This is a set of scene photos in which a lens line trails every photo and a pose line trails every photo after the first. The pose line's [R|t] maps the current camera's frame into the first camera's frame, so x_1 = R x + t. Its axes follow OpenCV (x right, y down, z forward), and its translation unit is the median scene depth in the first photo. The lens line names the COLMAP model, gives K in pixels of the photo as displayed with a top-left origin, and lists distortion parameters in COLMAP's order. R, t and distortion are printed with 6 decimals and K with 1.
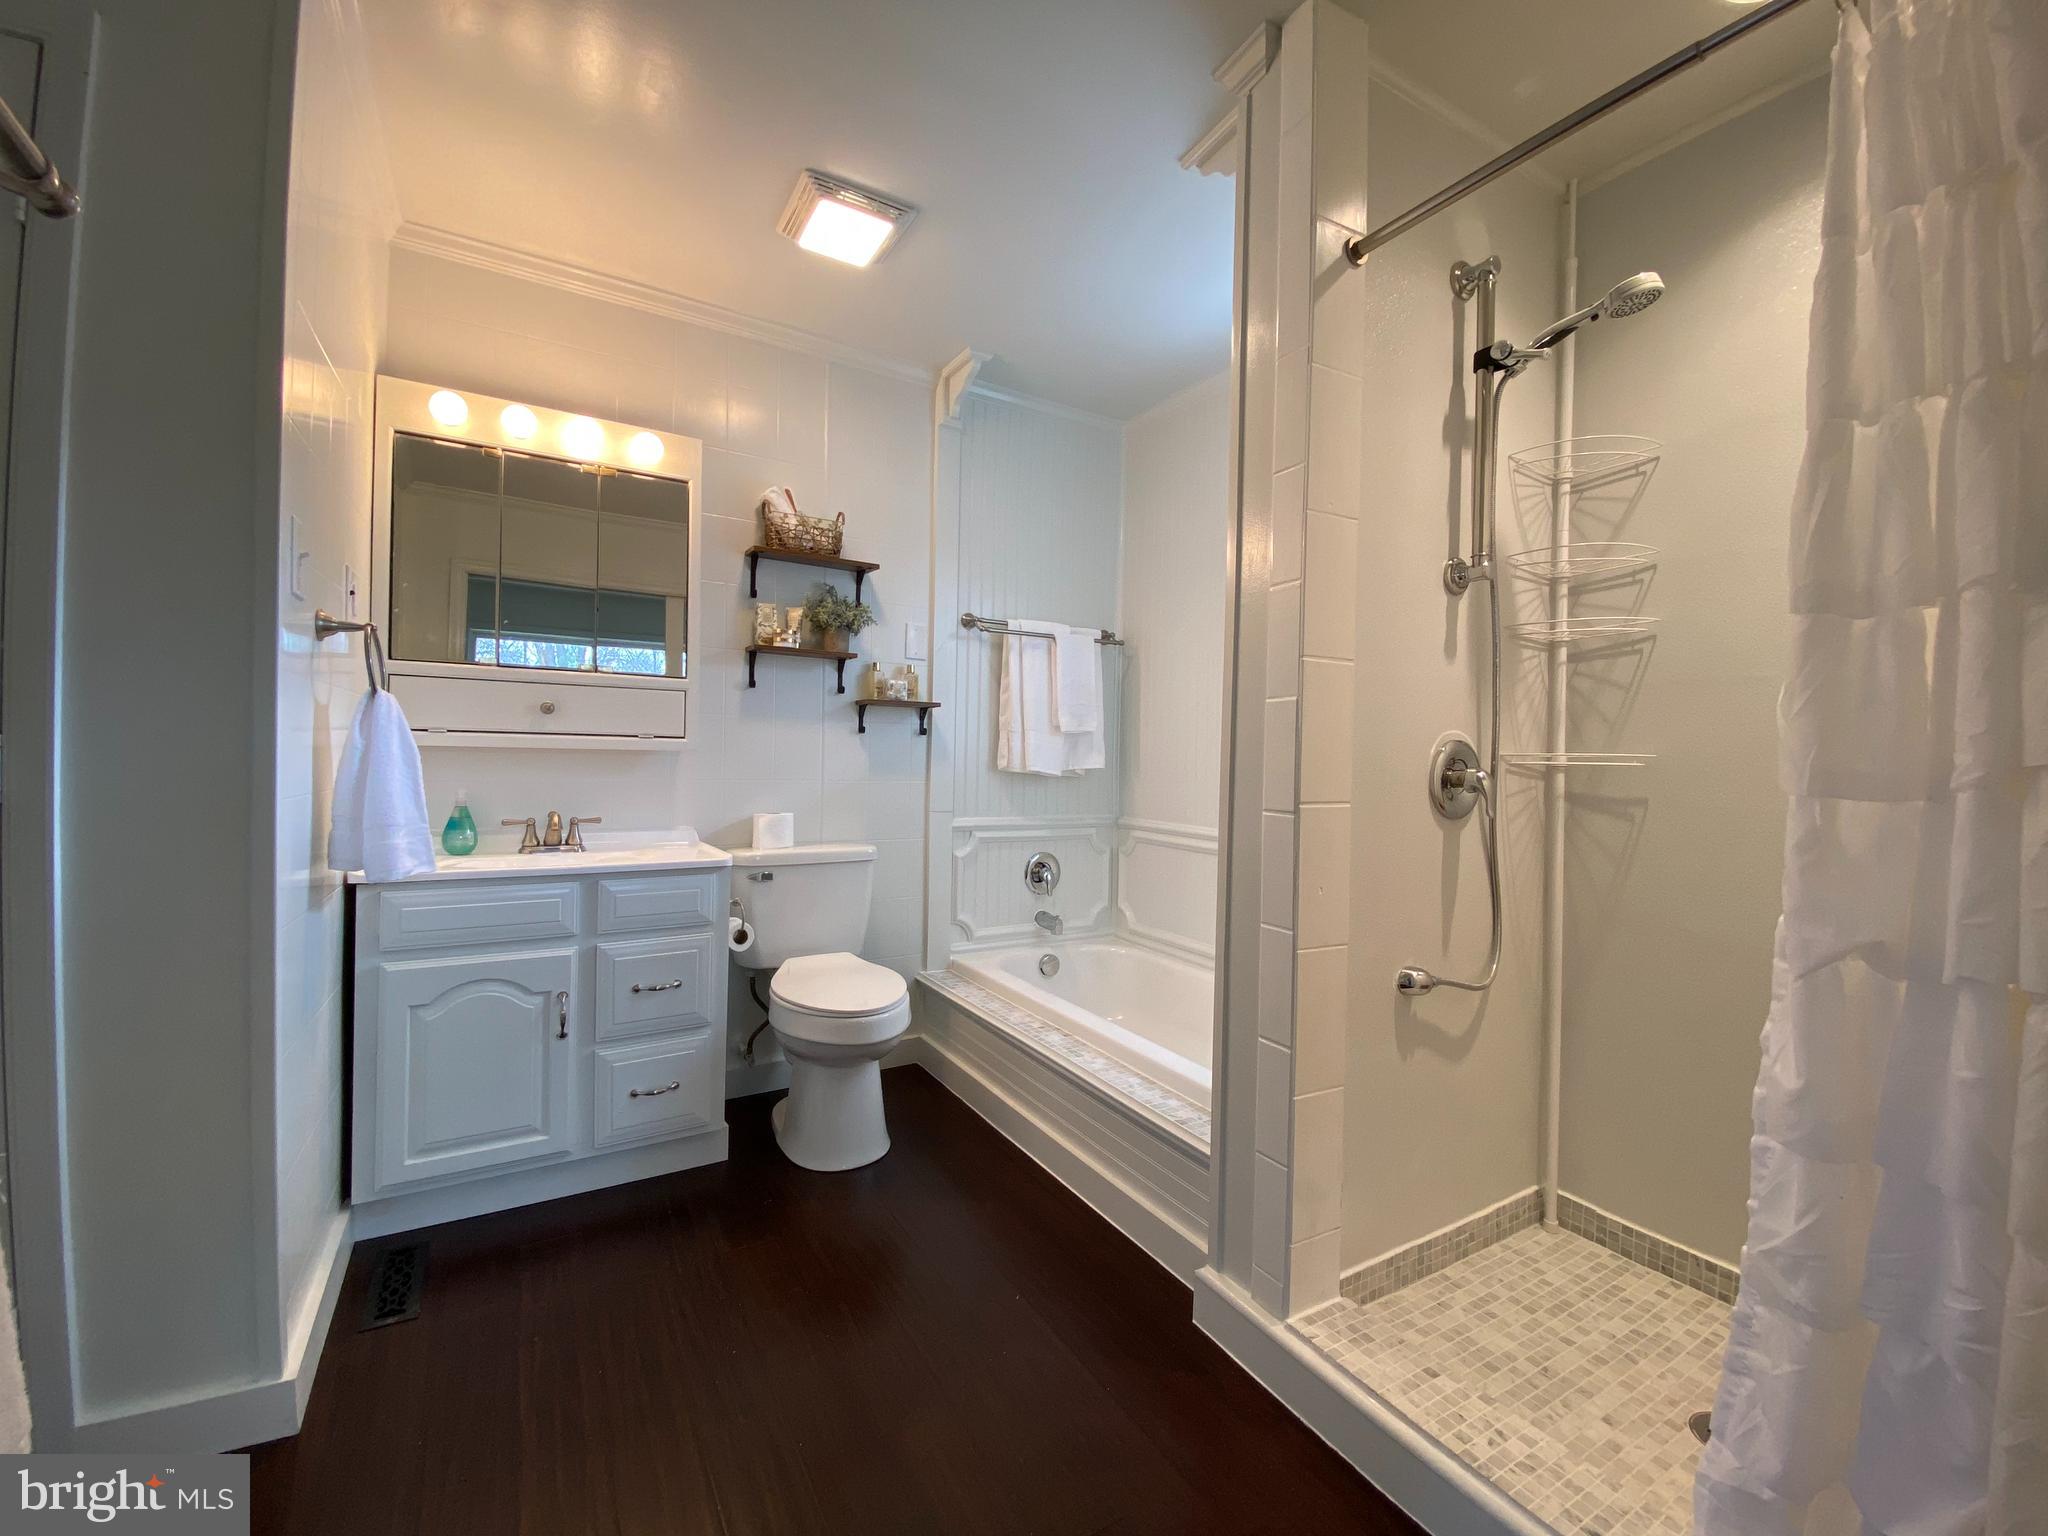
lens RADIAL K [[828.2, 0, 1016.8], [0, 828.2, 760.1], [0, 0, 1]] dist [0.026019, -0.027767]
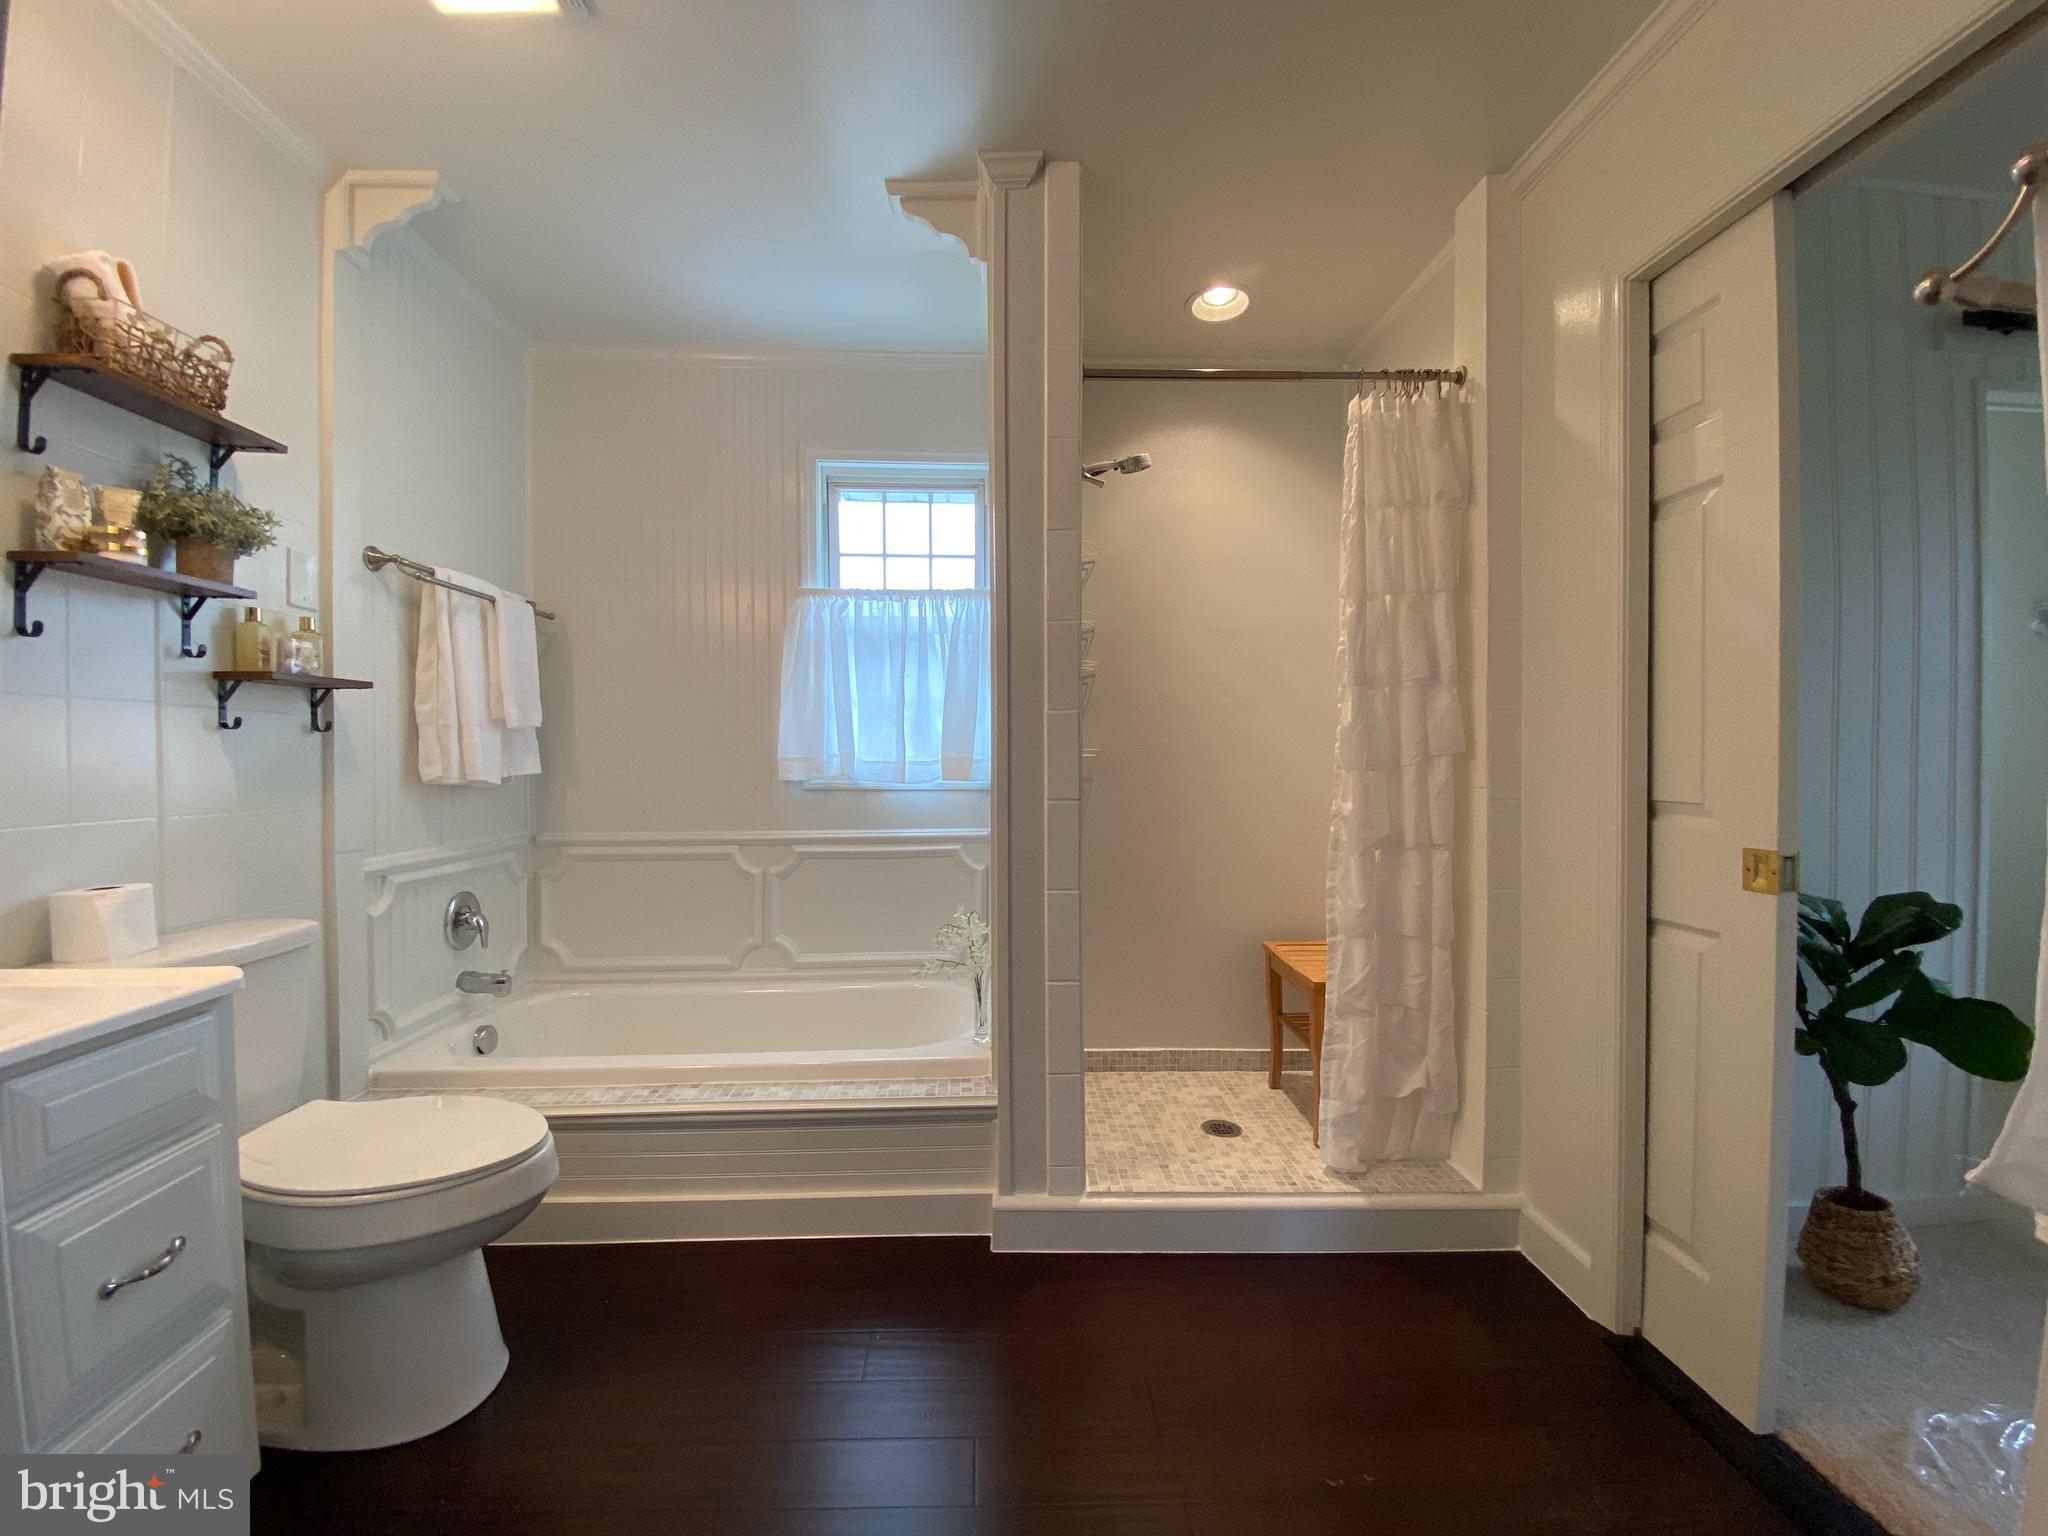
lens RADIAL K [[828.2, 0, 1016.8], [0, 828.2, 760.1], [0, 0, 1]] dist [0.026019, -0.027767]
pose [[0.473578, -0.033227, 0.880125, -0.420248], [0.025875, 0.999382, 0.023807, -0.010331], [-0.880372, 0.011498, 0.474145, 0.245070]]
